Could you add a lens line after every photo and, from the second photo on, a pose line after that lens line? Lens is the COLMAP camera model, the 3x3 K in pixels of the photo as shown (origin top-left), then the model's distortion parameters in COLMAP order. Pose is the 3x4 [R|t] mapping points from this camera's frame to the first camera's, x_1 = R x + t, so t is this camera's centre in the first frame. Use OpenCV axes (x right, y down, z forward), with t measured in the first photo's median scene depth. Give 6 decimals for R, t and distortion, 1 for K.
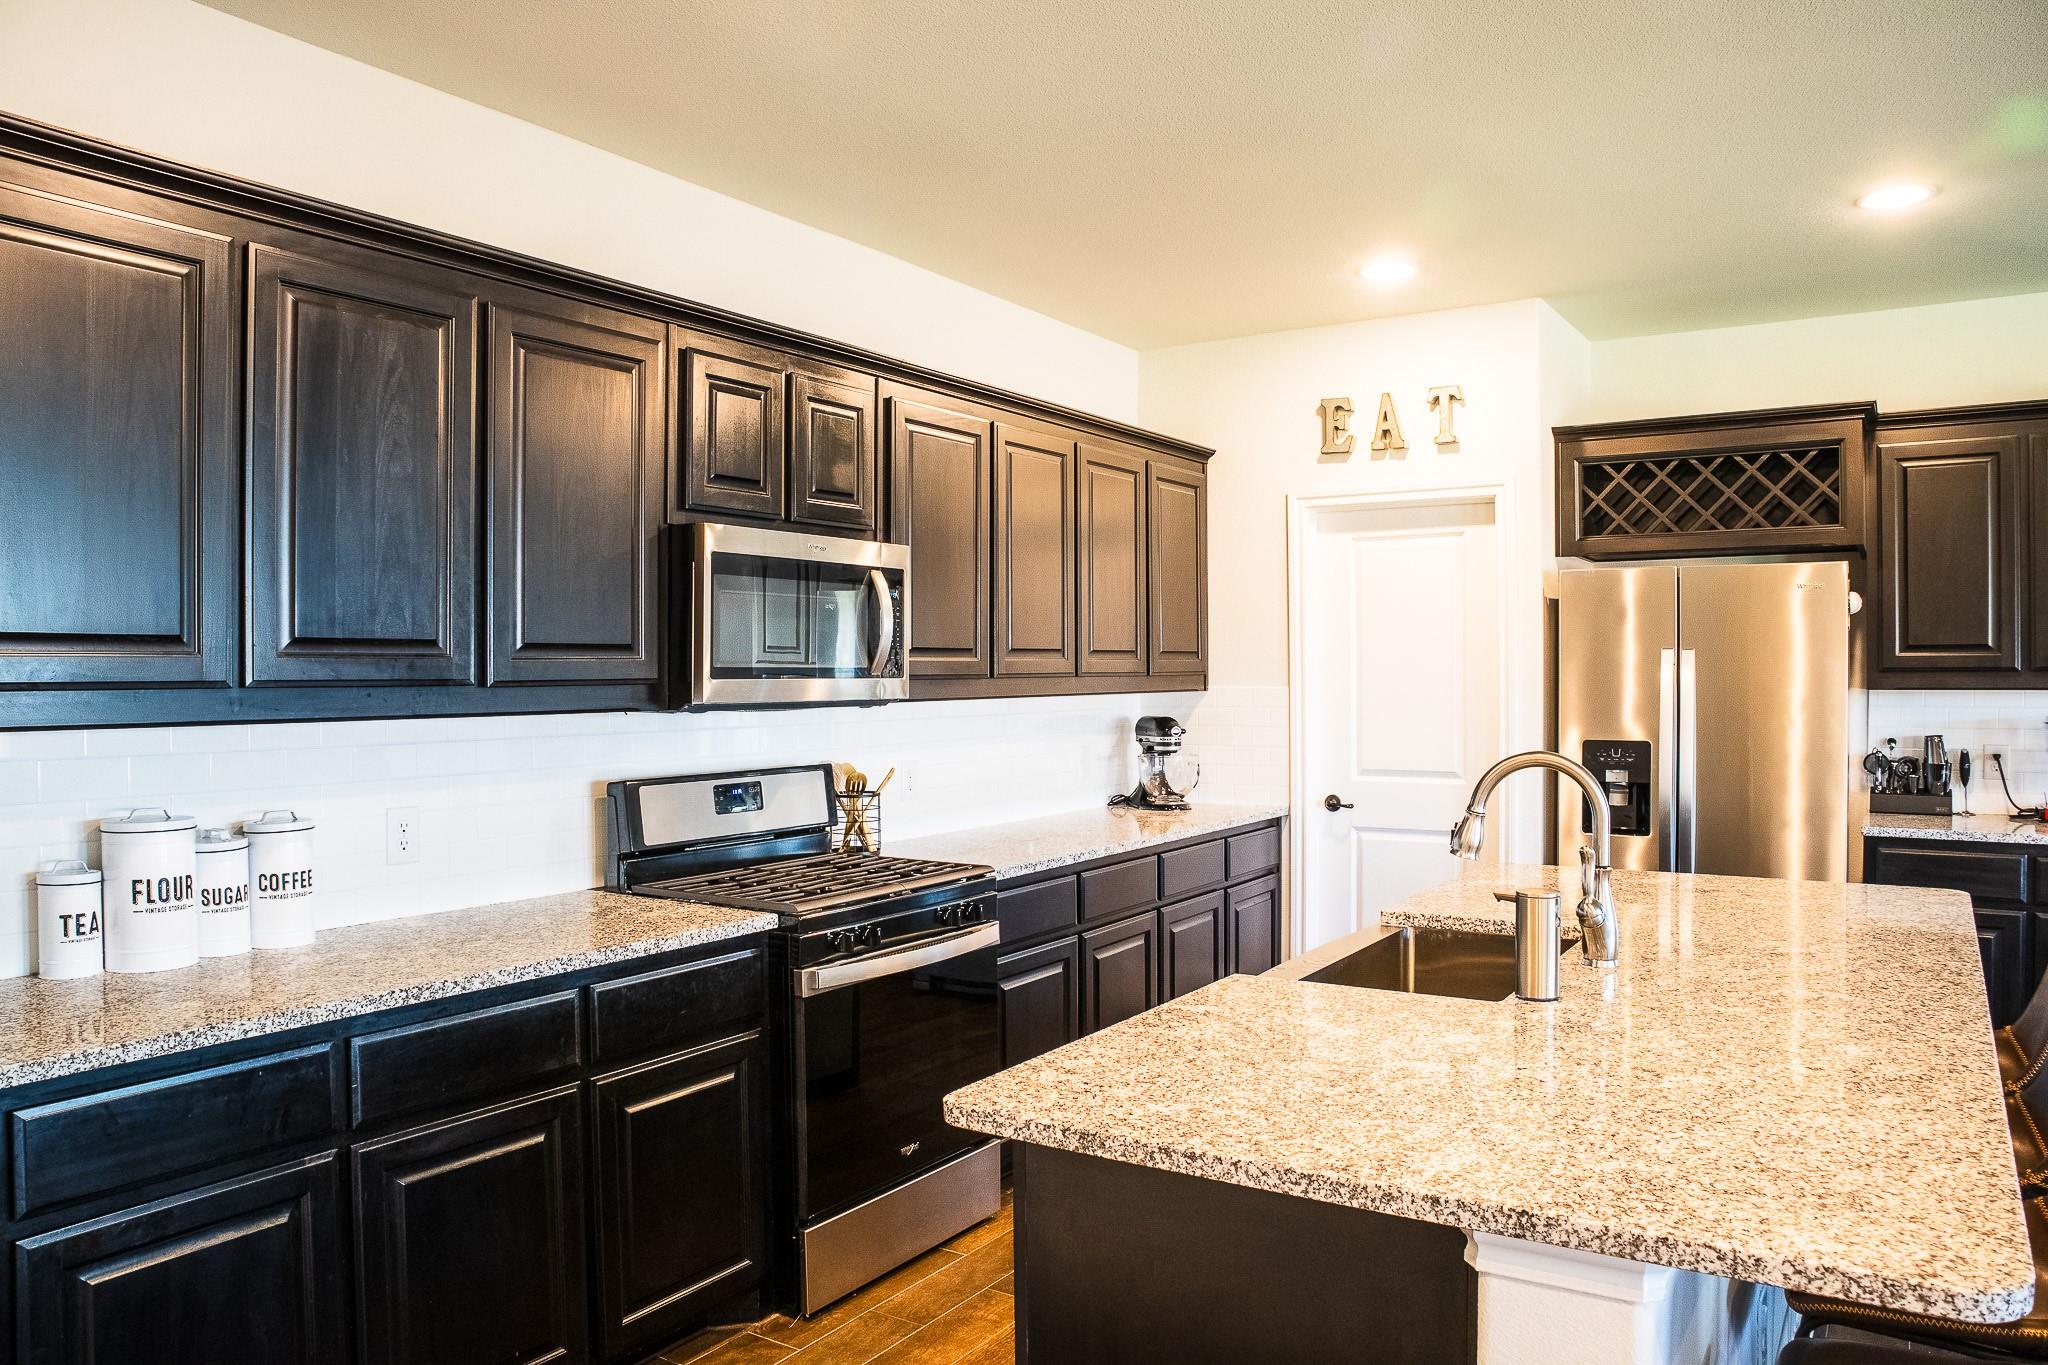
lens RADIAL K [[1471.9, 0, 1024.0], [0, 1471.9, 682.5], [0, 0, 1]] dist [-0.047051, -0.002034]
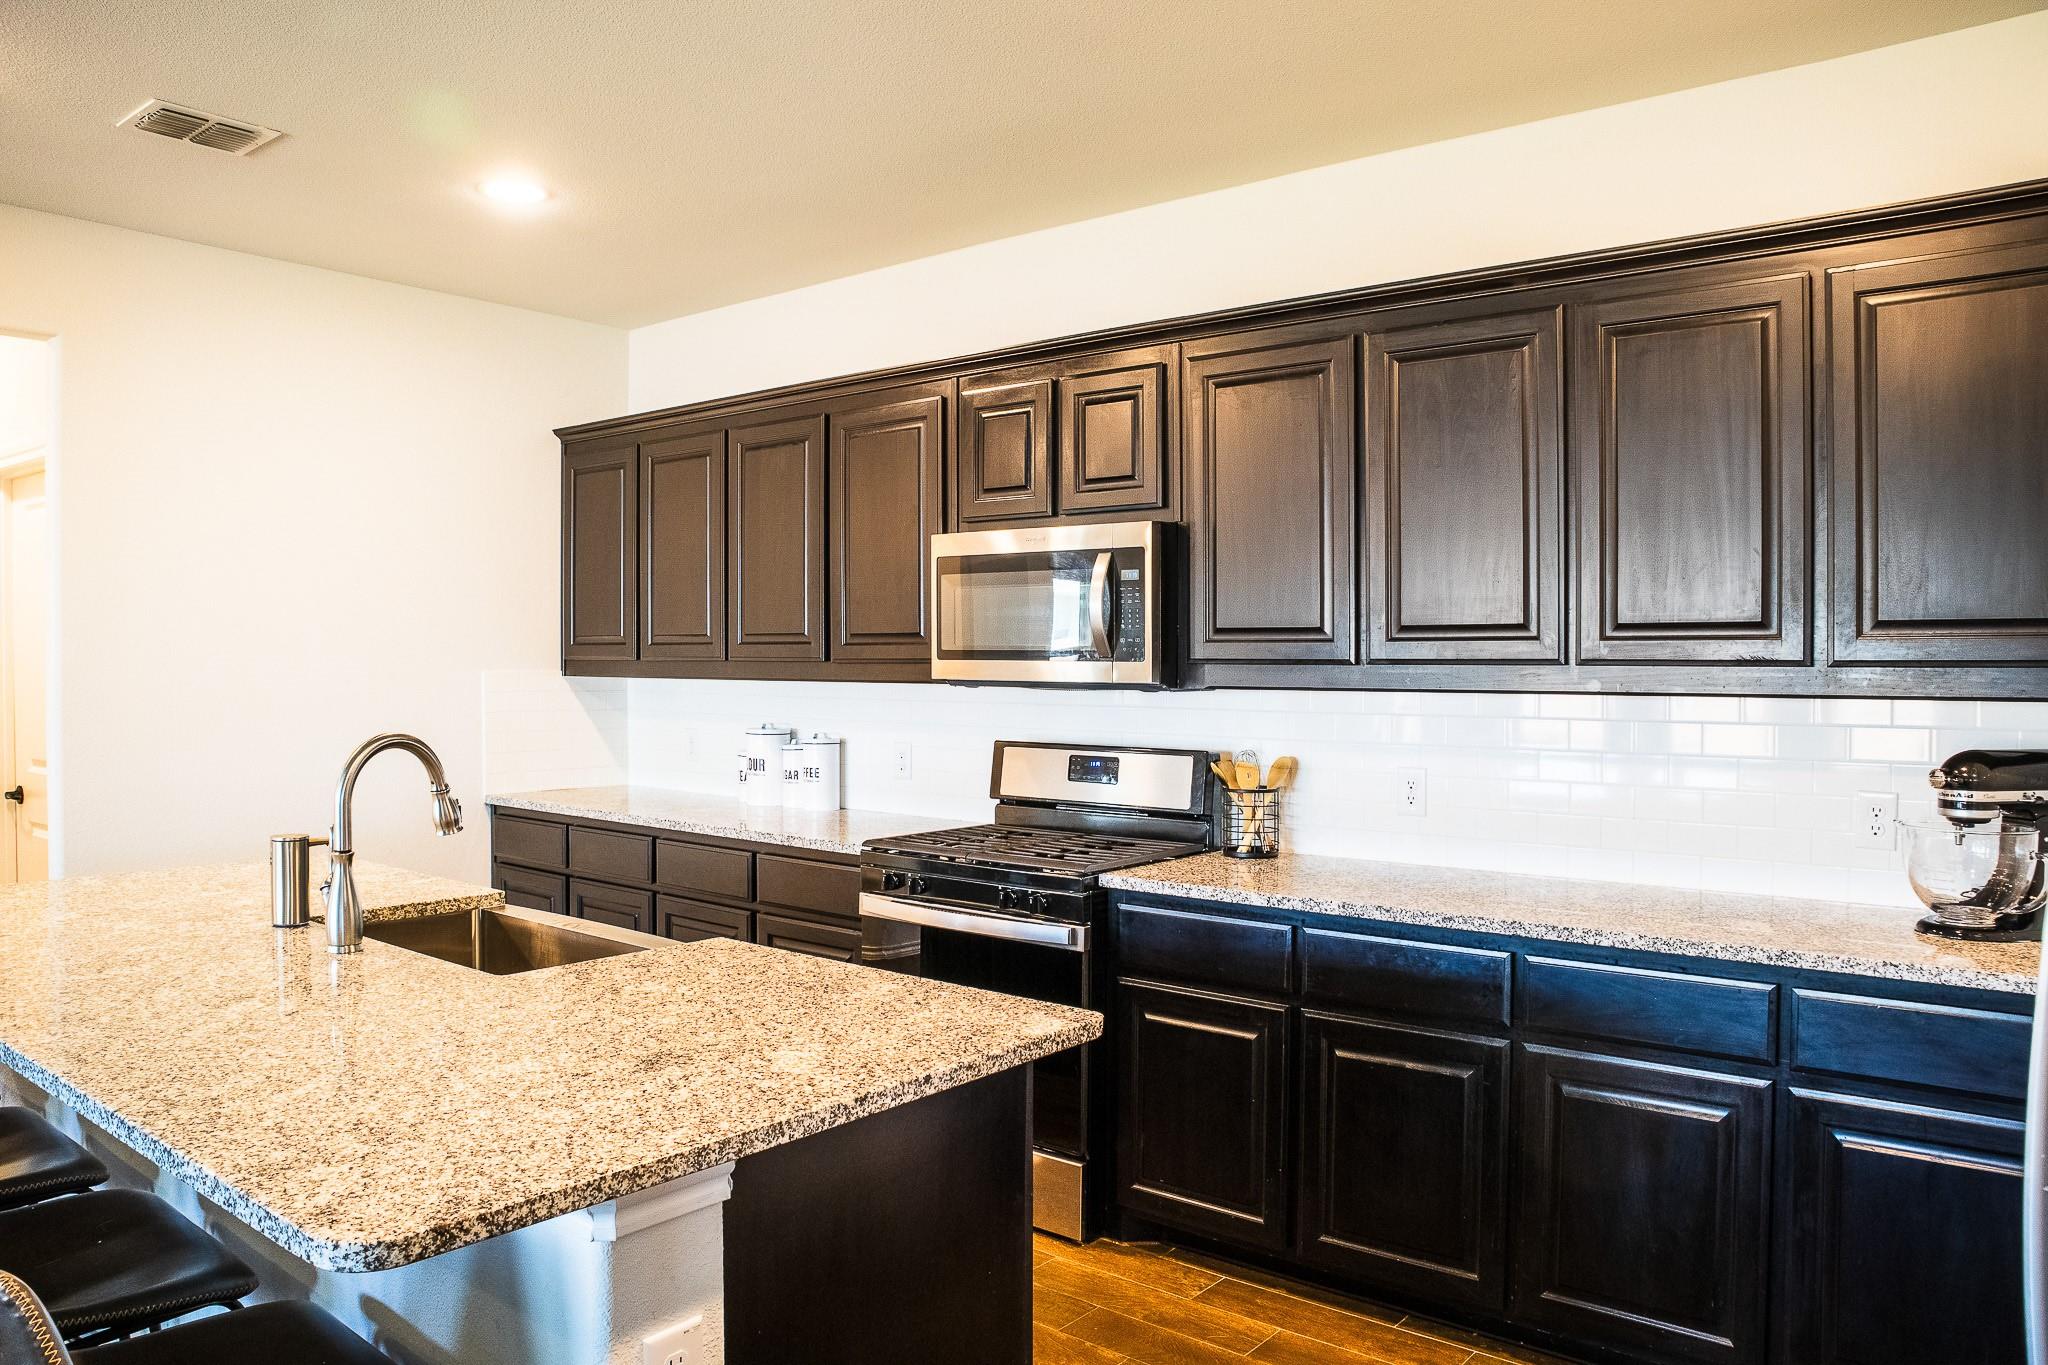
lens RADIAL K [[1433.6, 0, 1020.8], [0, 1433.6, 706.6], [0, 0, 1]] dist [-0.131394, 0.090291]
pose [[-0.105607, 0.037338, -0.993707, 0.879893], [-0.011149, 0.999188, 0.038729, -0.009352], [0.994345, 0.015169, -0.105104, 1.065545]]
